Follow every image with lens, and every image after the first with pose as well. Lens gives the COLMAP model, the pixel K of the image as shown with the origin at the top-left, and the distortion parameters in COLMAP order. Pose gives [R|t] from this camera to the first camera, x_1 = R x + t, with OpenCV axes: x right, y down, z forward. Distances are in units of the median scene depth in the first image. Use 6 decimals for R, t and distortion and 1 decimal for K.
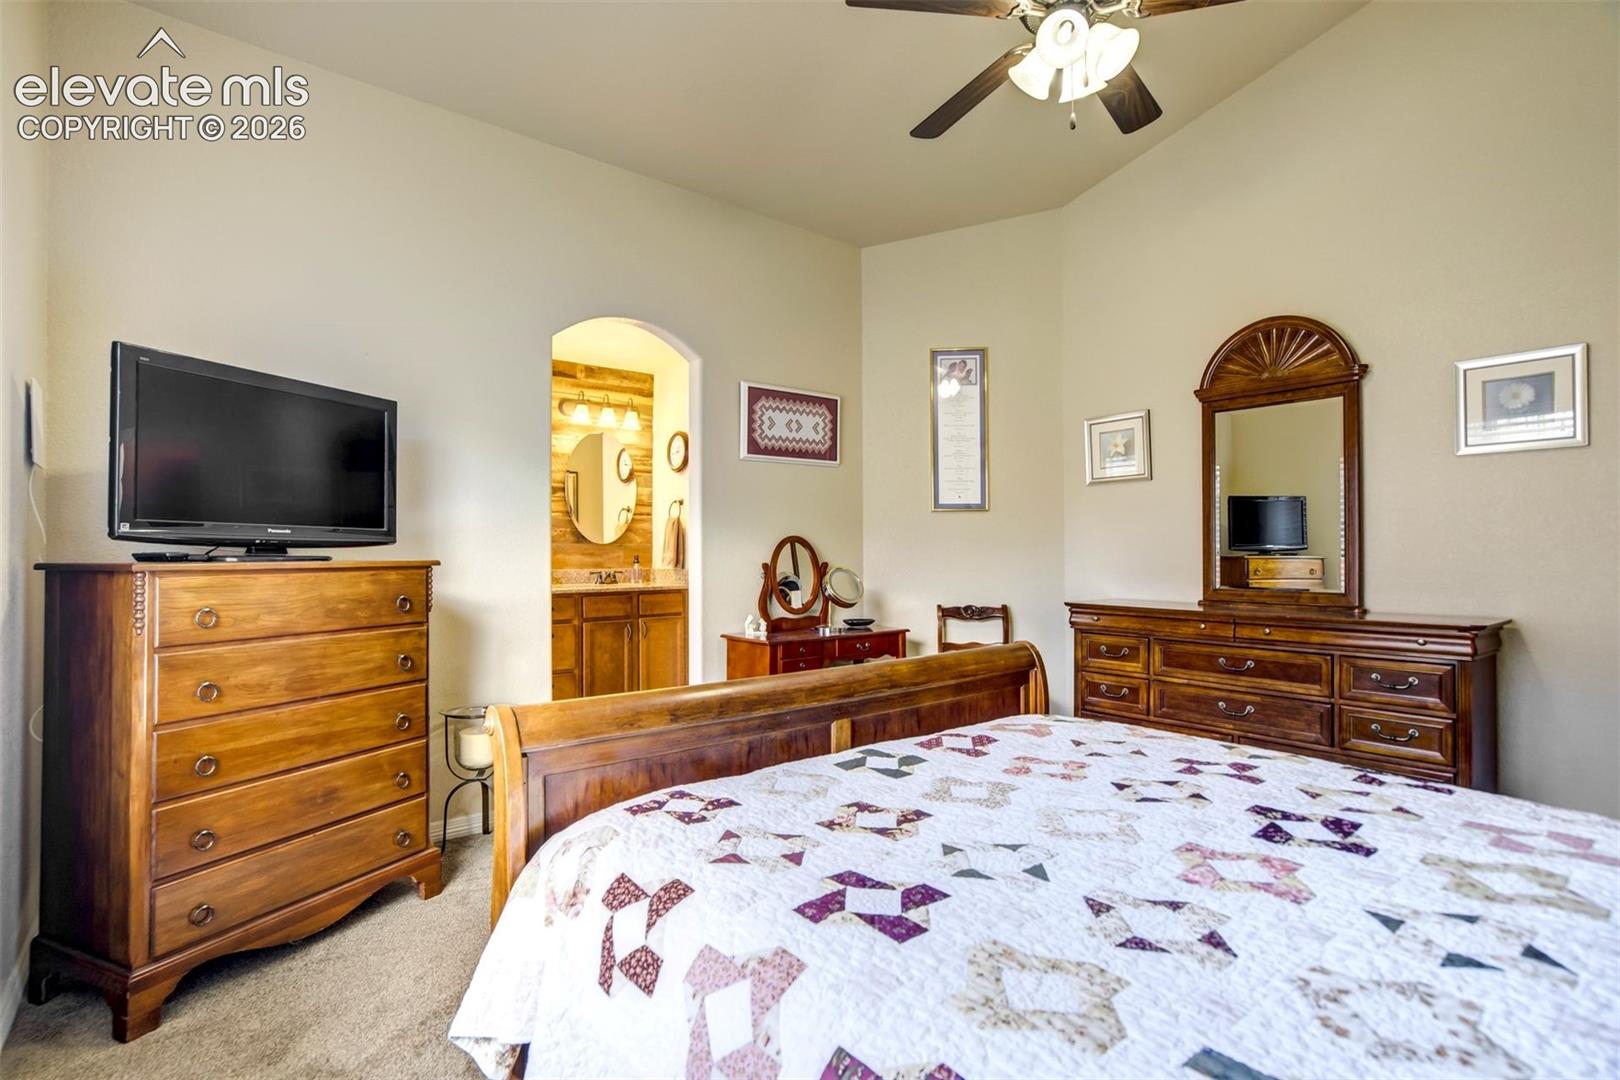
lens RADIAL K [[760.1, 0, 782.9], [0, 760.1, 538.4], [0, 0, 1]] dist [-0.038880, 0.021380]
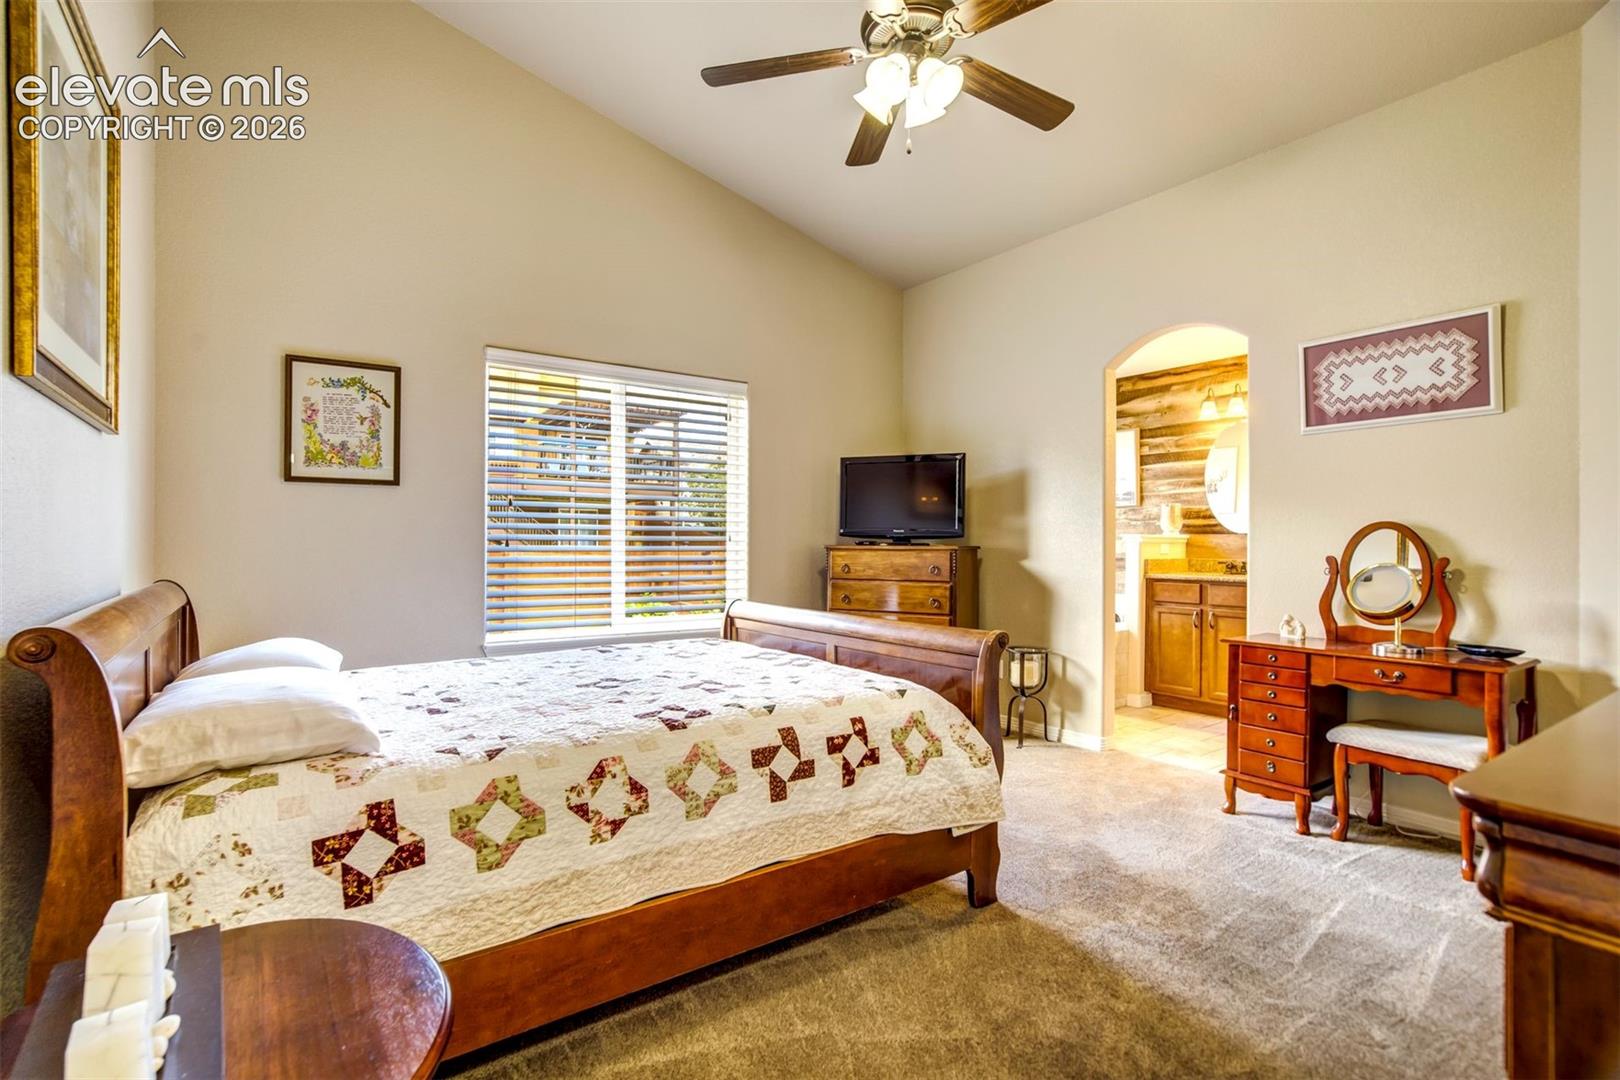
lens RADIAL K [[760.1, 0, 820.3], [0, 760.1, 544.5], [0, 0, 1]] dist [-0.038880, 0.021380]
pose [[-0.025096, 0.004030, -0.999677, 0.601114], [0.015279, 0.999877, 0.003647, 0.006767], [0.999568, -0.015182, -0.025154, 0.352107]]
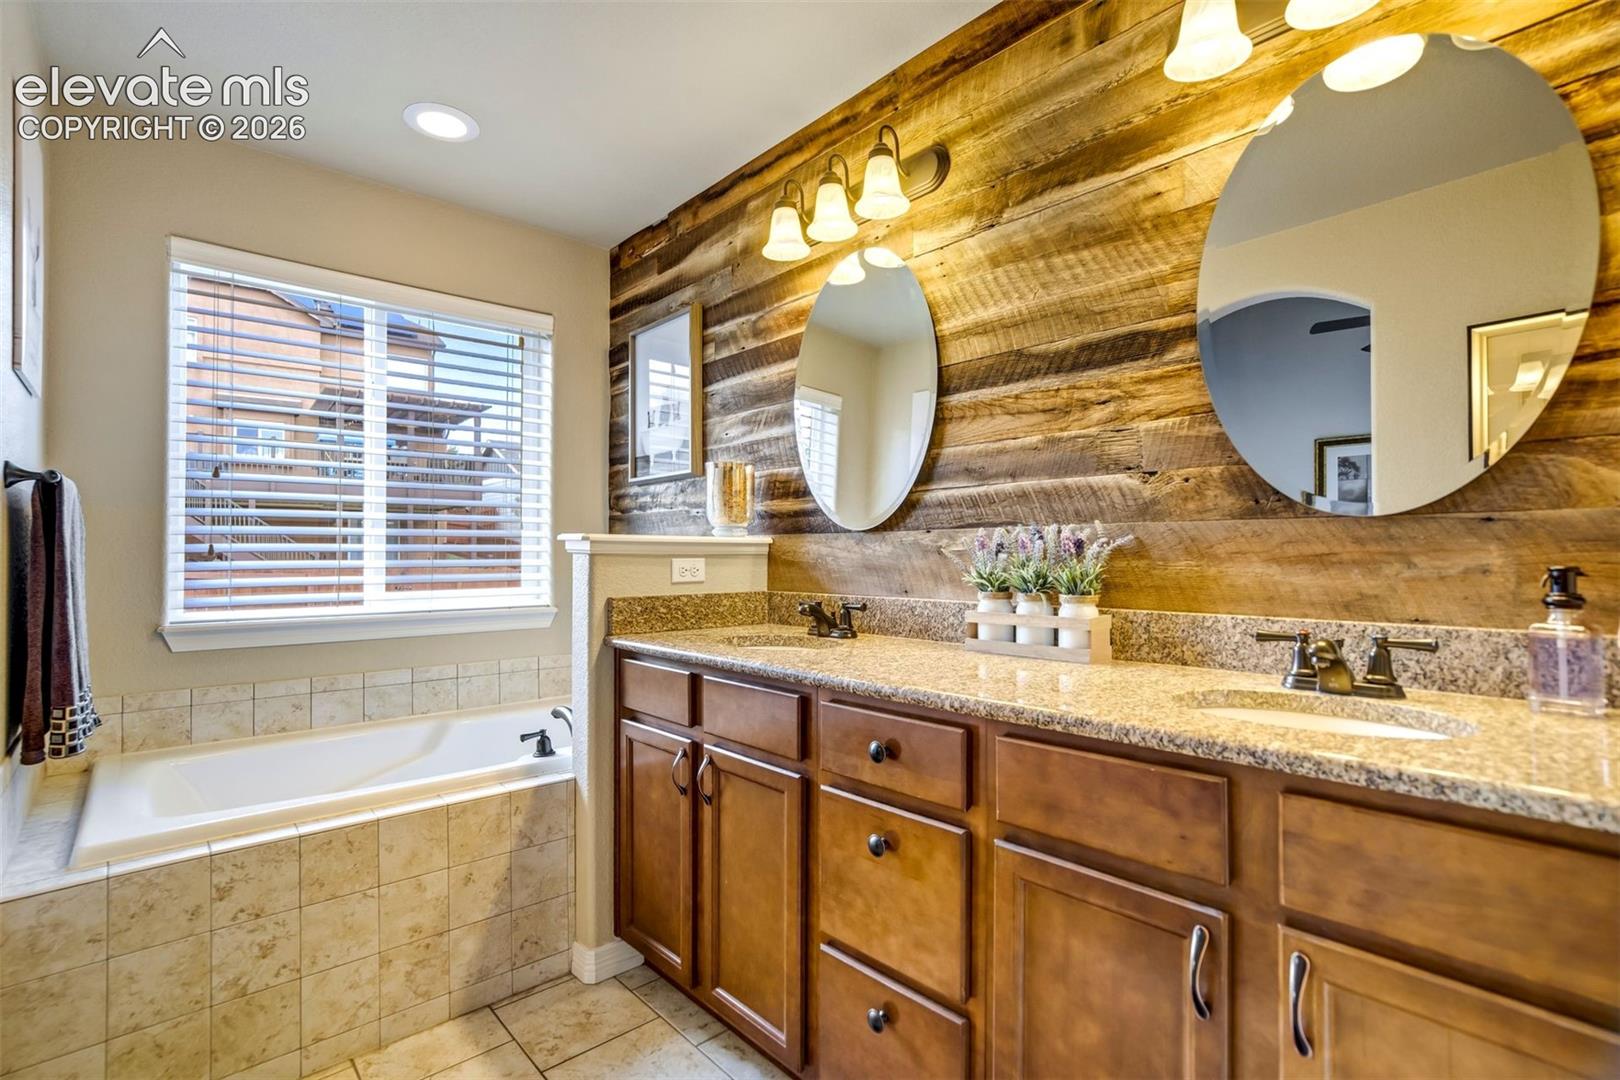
lens RADIAL K [[760.1, 0, 805.9], [0, 760.1, 541.1], [0, 0, 1]] dist [-0.038880, 0.021380]
pose [[0.068988, -0.014957, -0.997505, -0.019196], [0.021364, 0.999680, -0.013512, 0.014684], [0.997389, -0.020378, 0.069285, 0.837277]]
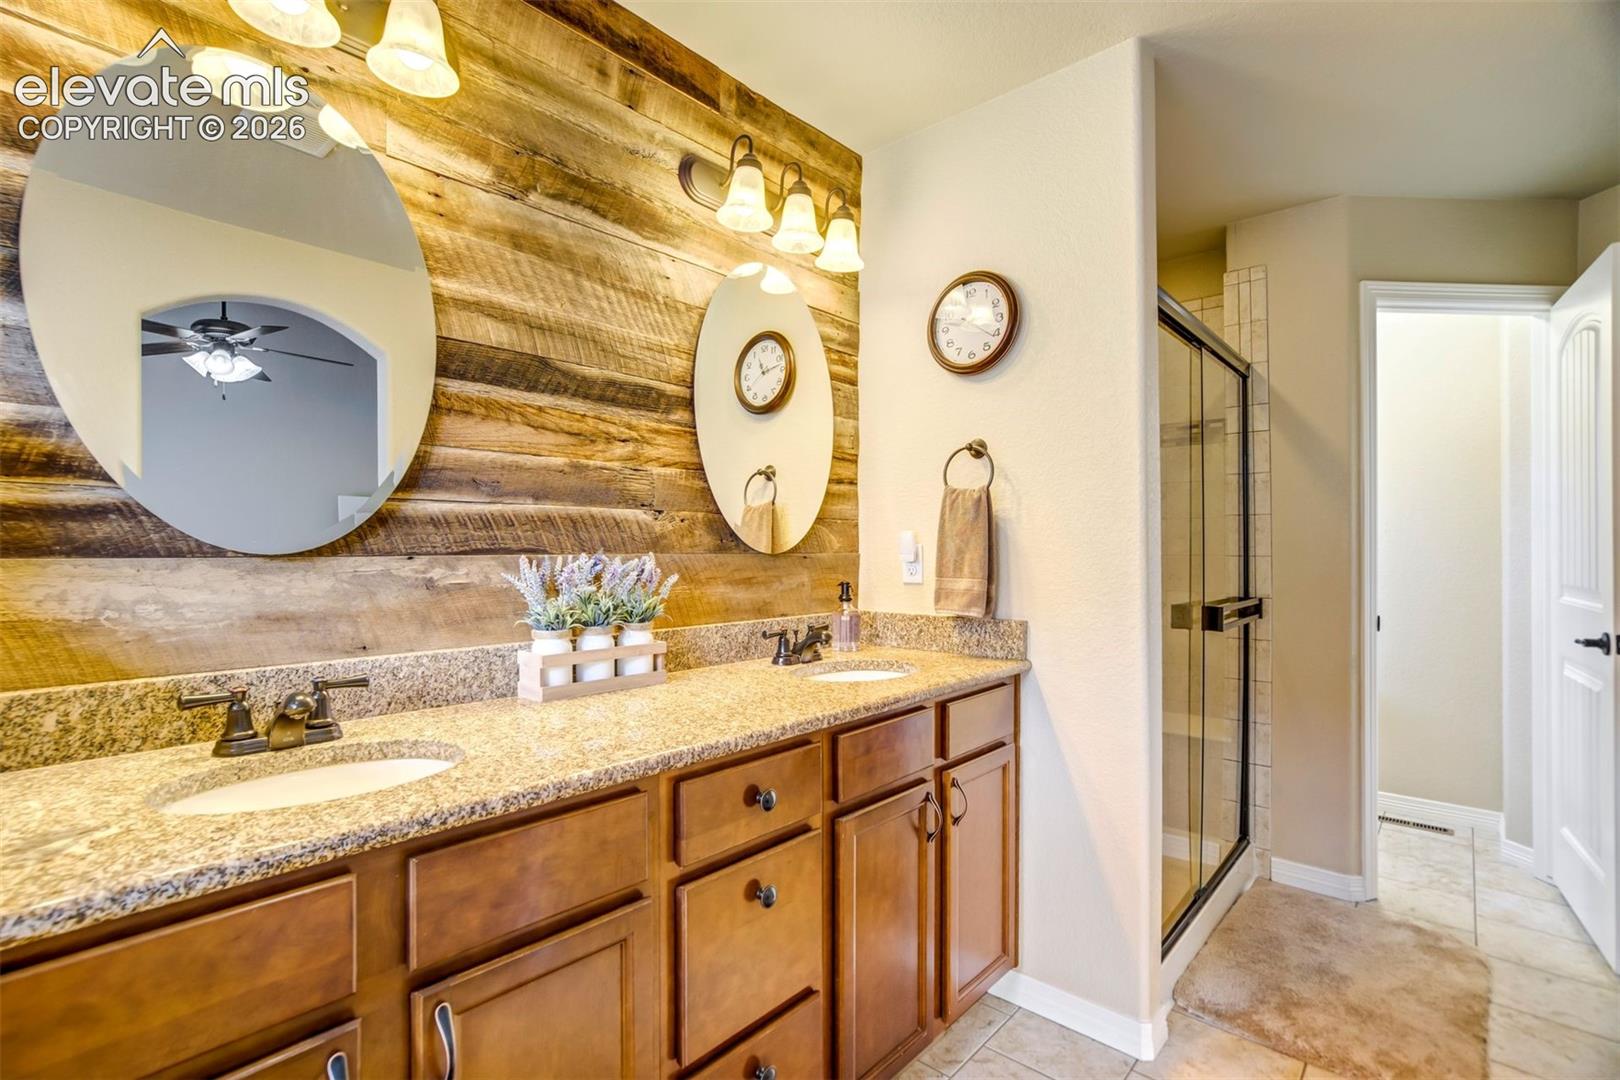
lens RADIAL K [[760.1, 0, 805.4], [0, 760.1, 538.4], [0, 0, 1]] dist [-0.038880, 0.021380]
pose [[0.983294, 0.006691, 0.181901, -0.301754], [-0.008135, 0.999941, 0.007195, -0.003835], [-0.181842, -0.008555, 0.983291, 0.637847]]
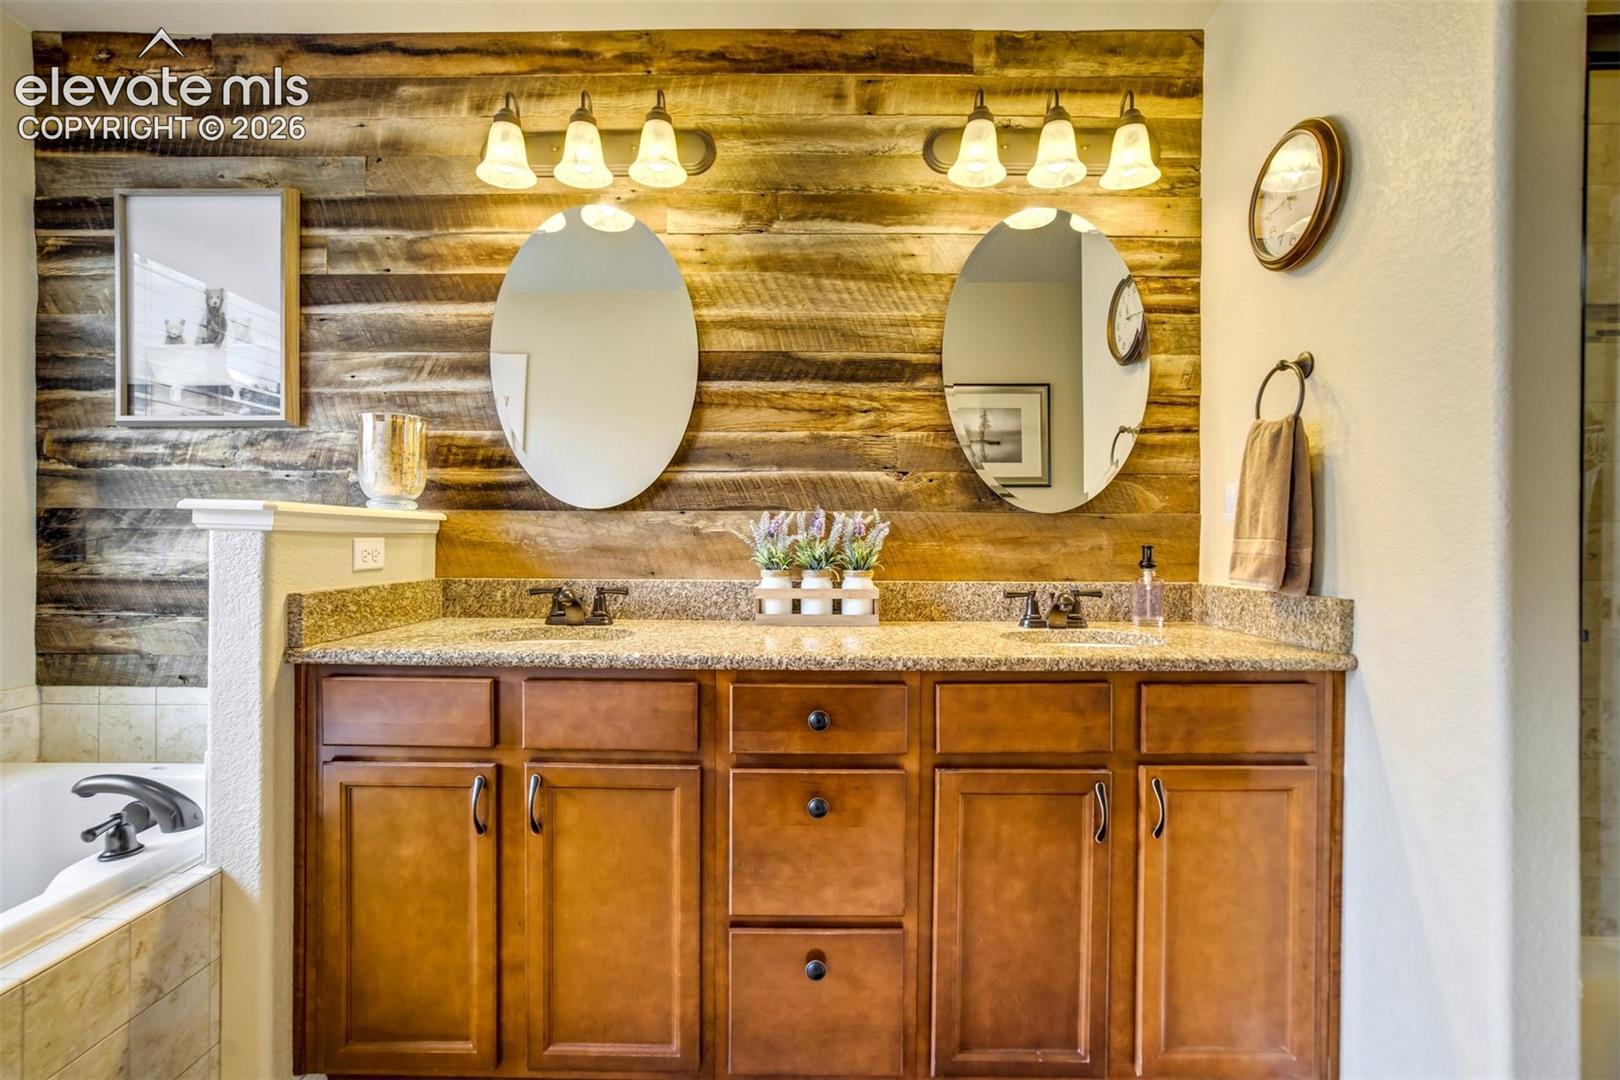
lens RADIAL K [[760.1, 0, 808.2], [0, 760.1, 539.8], [0, 0, 1]] dist [-0.038880, 0.021380]
pose [[0.783582, 0.008468, -0.621231, -0.105709], [0.004876, 0.999793, 0.019778, 0.012497], [0.621270, -0.018527, 0.783378, 0.665840]]
